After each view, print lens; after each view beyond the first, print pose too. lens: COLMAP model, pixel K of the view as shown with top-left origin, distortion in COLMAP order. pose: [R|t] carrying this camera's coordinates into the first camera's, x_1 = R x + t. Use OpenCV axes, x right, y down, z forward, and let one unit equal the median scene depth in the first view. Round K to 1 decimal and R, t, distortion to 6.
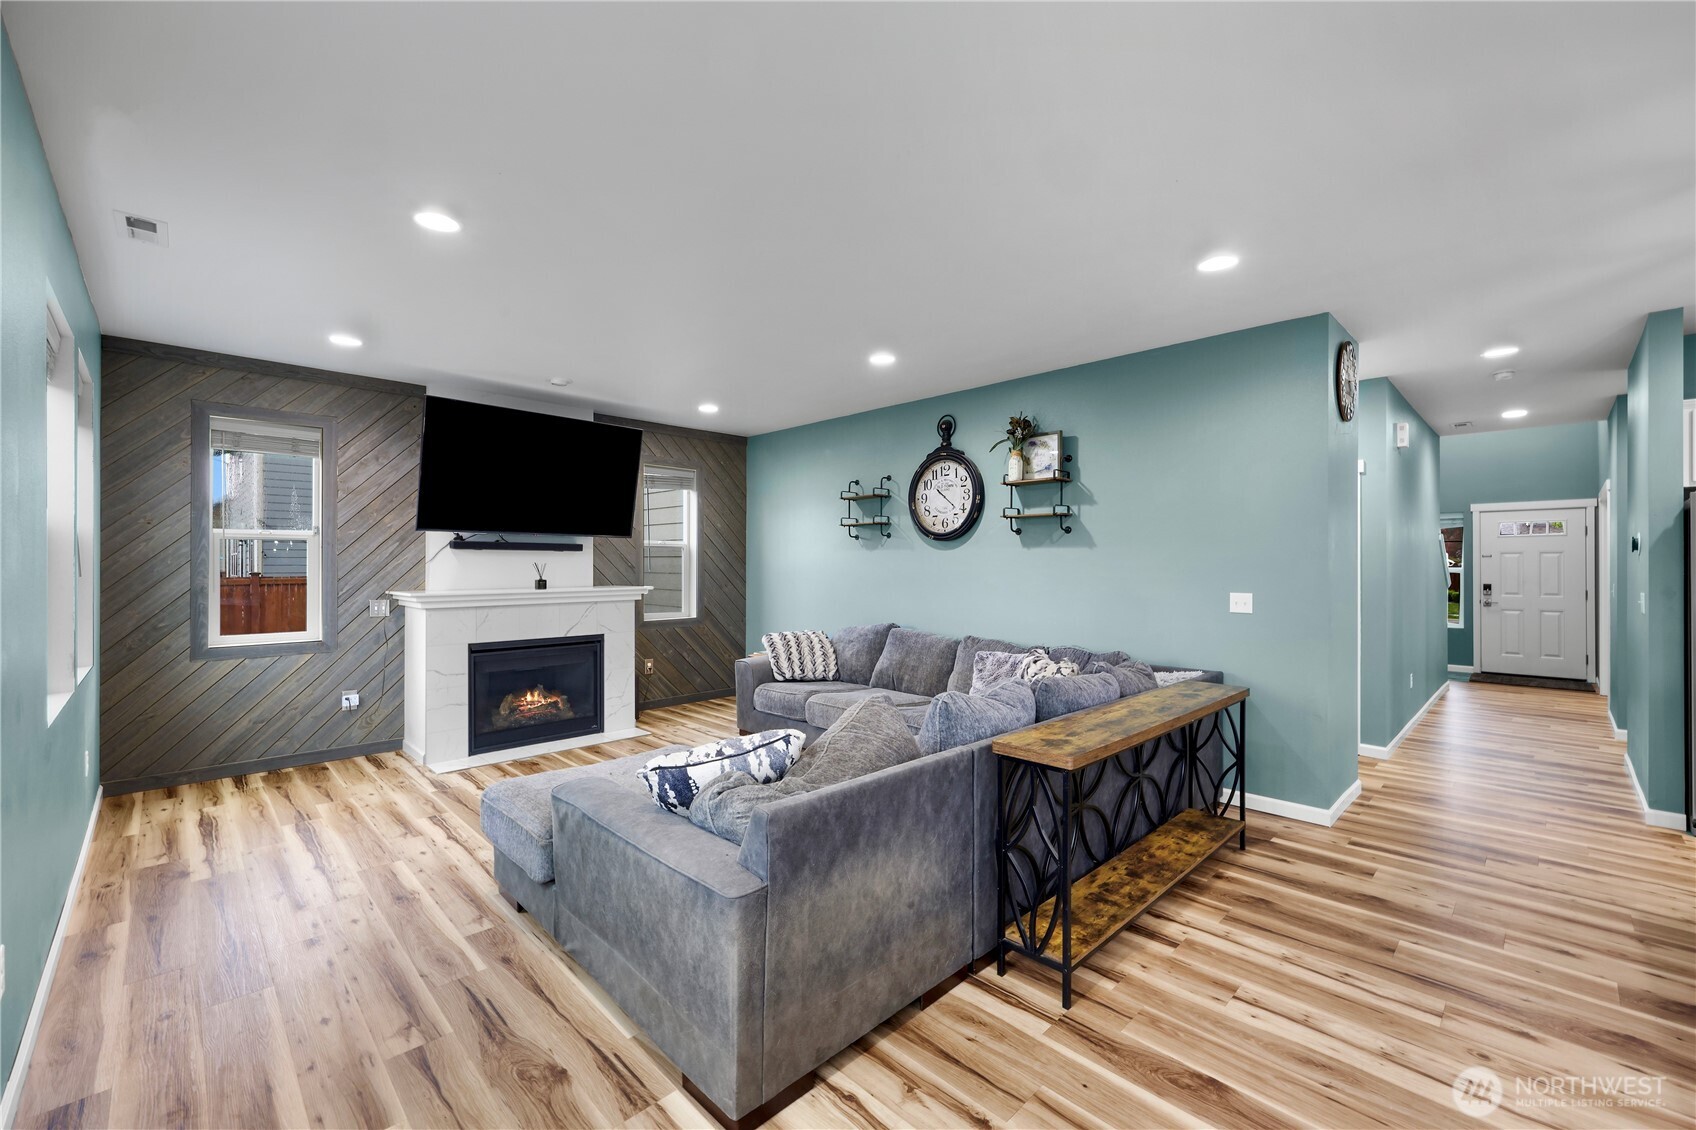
lens RADIAL K [[690.9, 0, 841.8], [0, 690.9, 571.6], [0, 0, 1]] dist [0.001150, -0.000096]
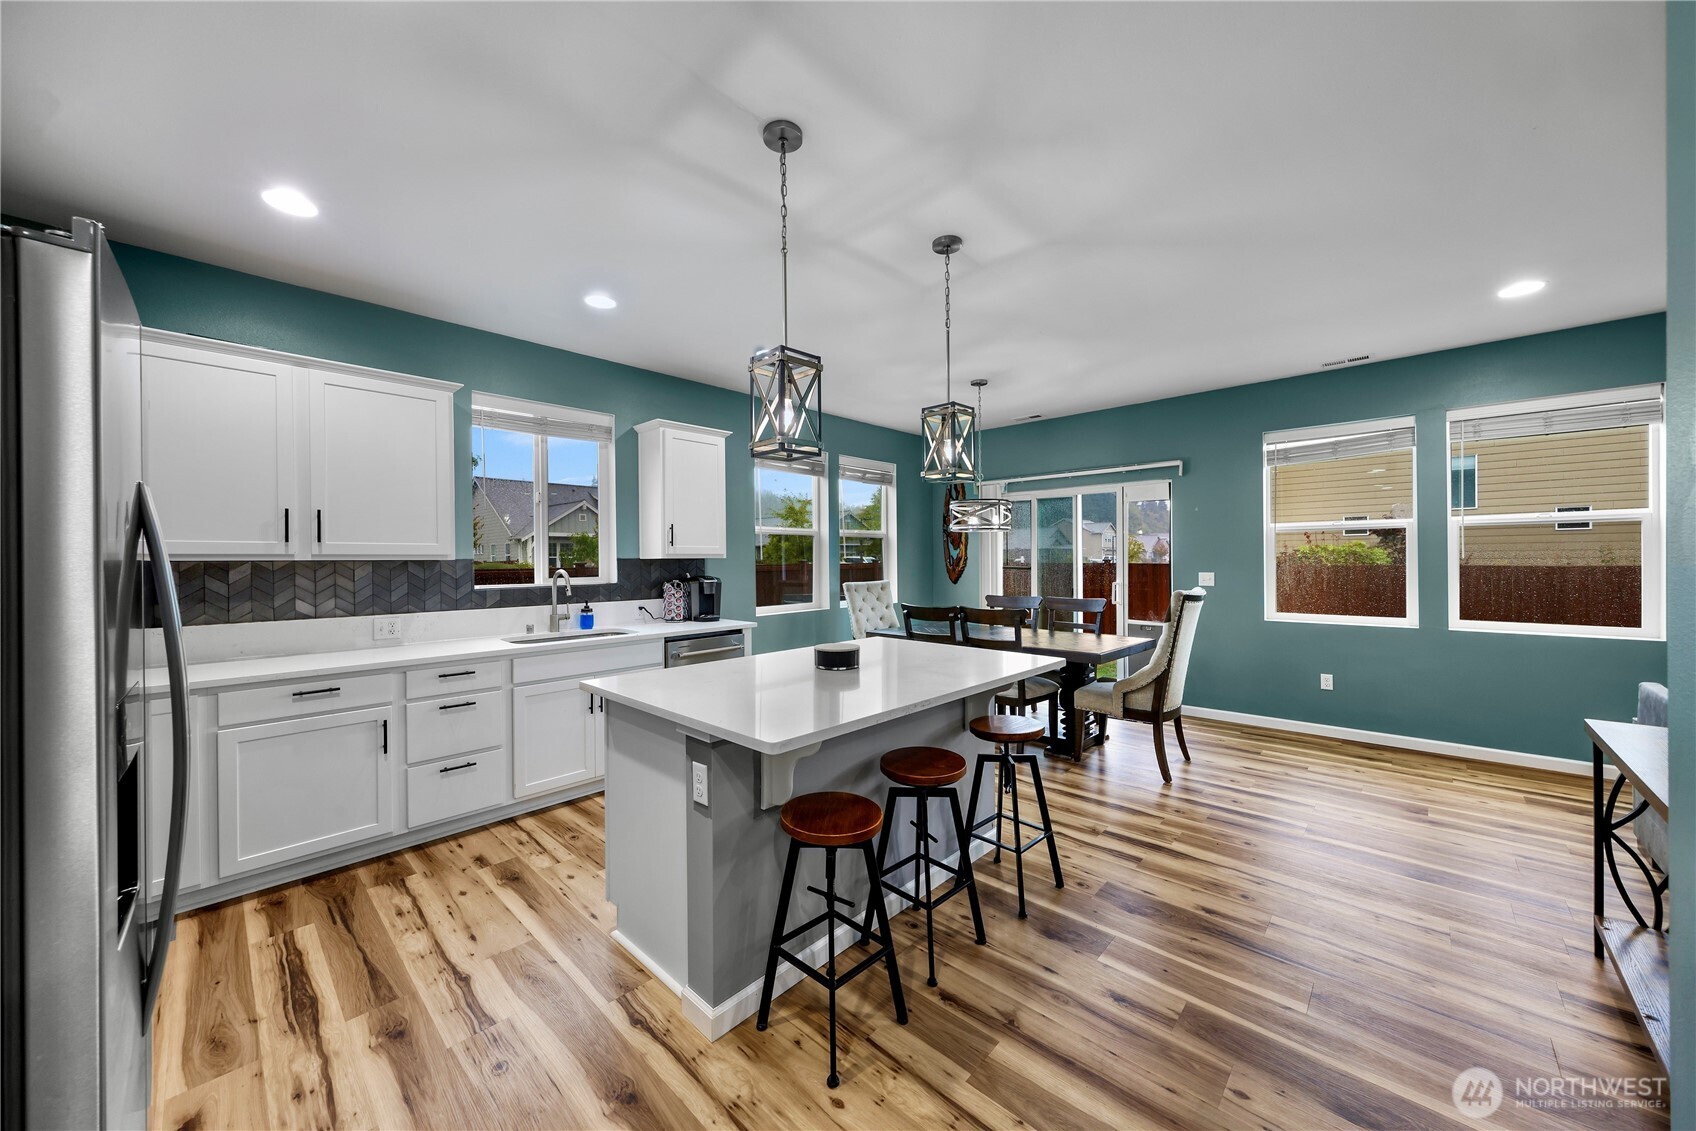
lens RADIAL K [[602.6, 0, 841.9], [0, 602.6, 563.7], [0, 0, 1]] dist [-0.001517, -0.000085]
pose [[-0.999287, 0.008559, -0.036766, 0.795744], [0.007951, 0.999830, 0.016661, -0.001358], [0.036902, 0.016357, -0.999185, 0.971039]]
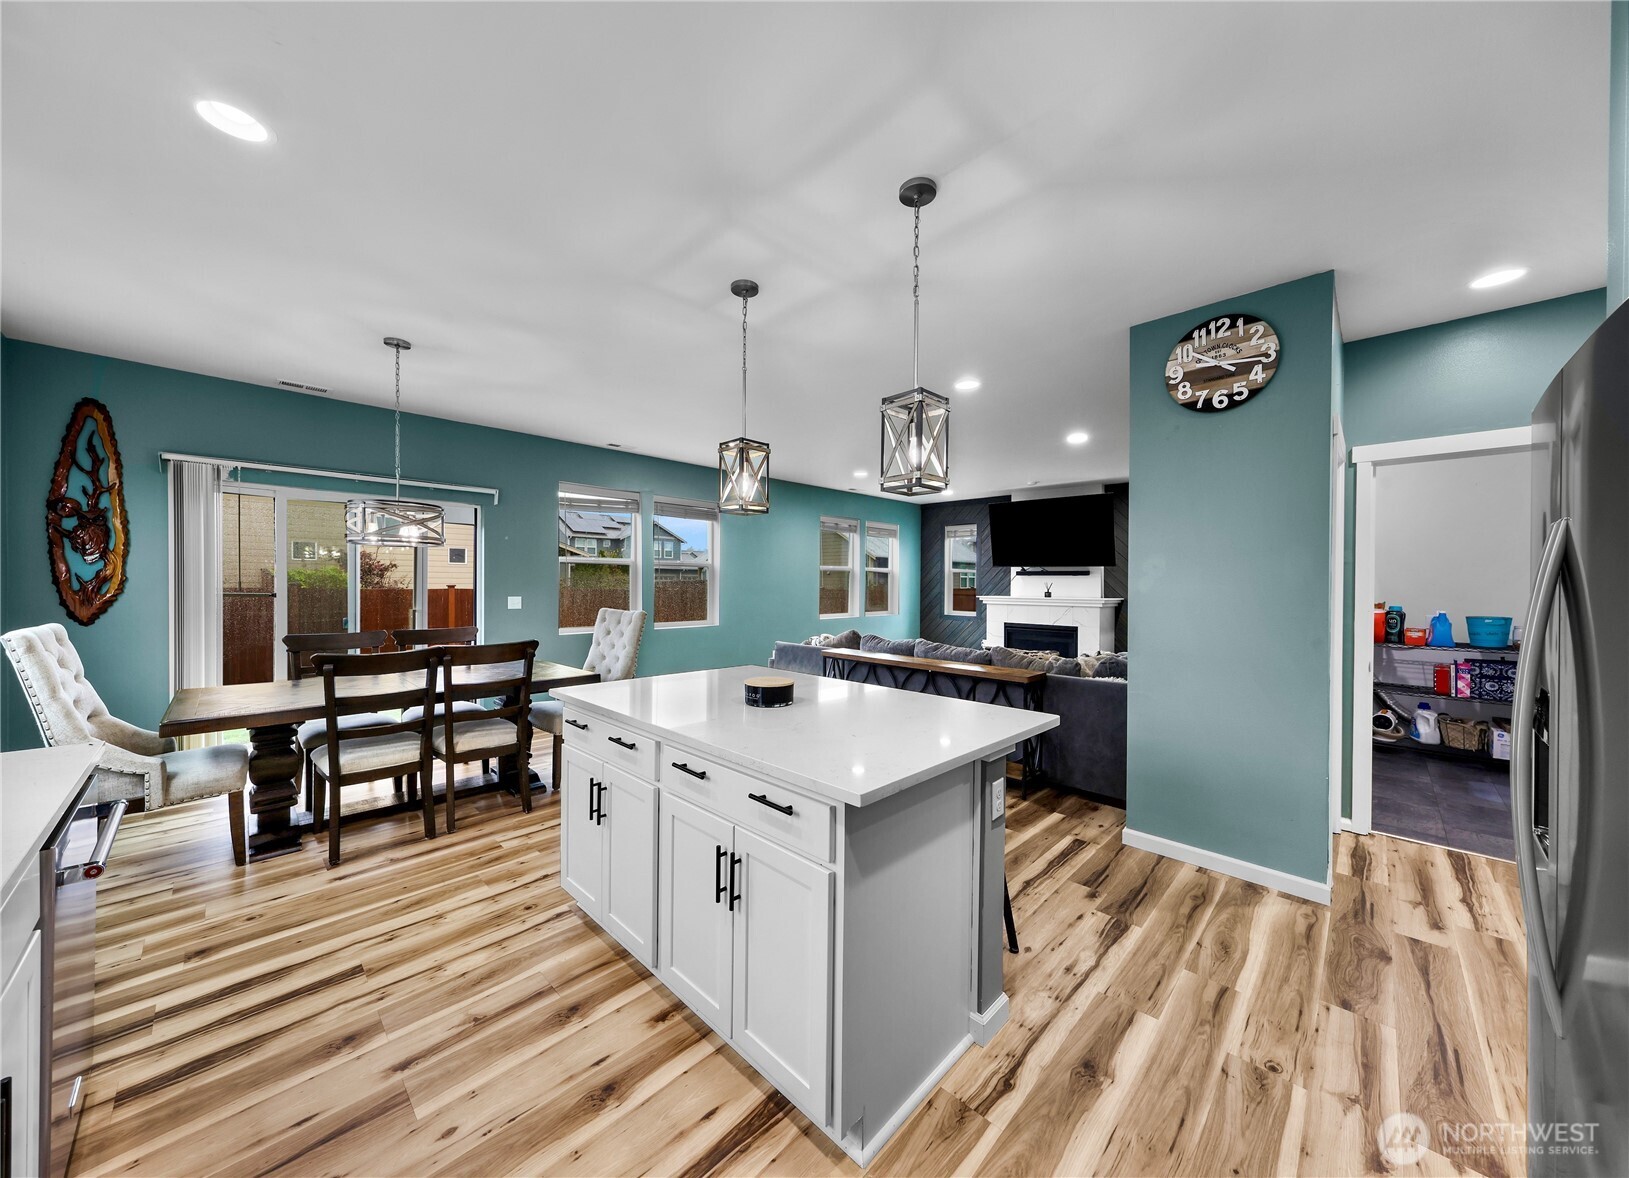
lens RADIAL K [[574.9, 0, 803.2], [0, 574.9, 587.4], [0, 0, 1]] dist [0.005406, -0.000071]
pose [[0.016337, 0.007074, -0.999842, 1.274668], [-0.018508, 0.999806, 0.006771, 0.001377], [0.999695, 0.018394, 0.016465, 0.430877]]
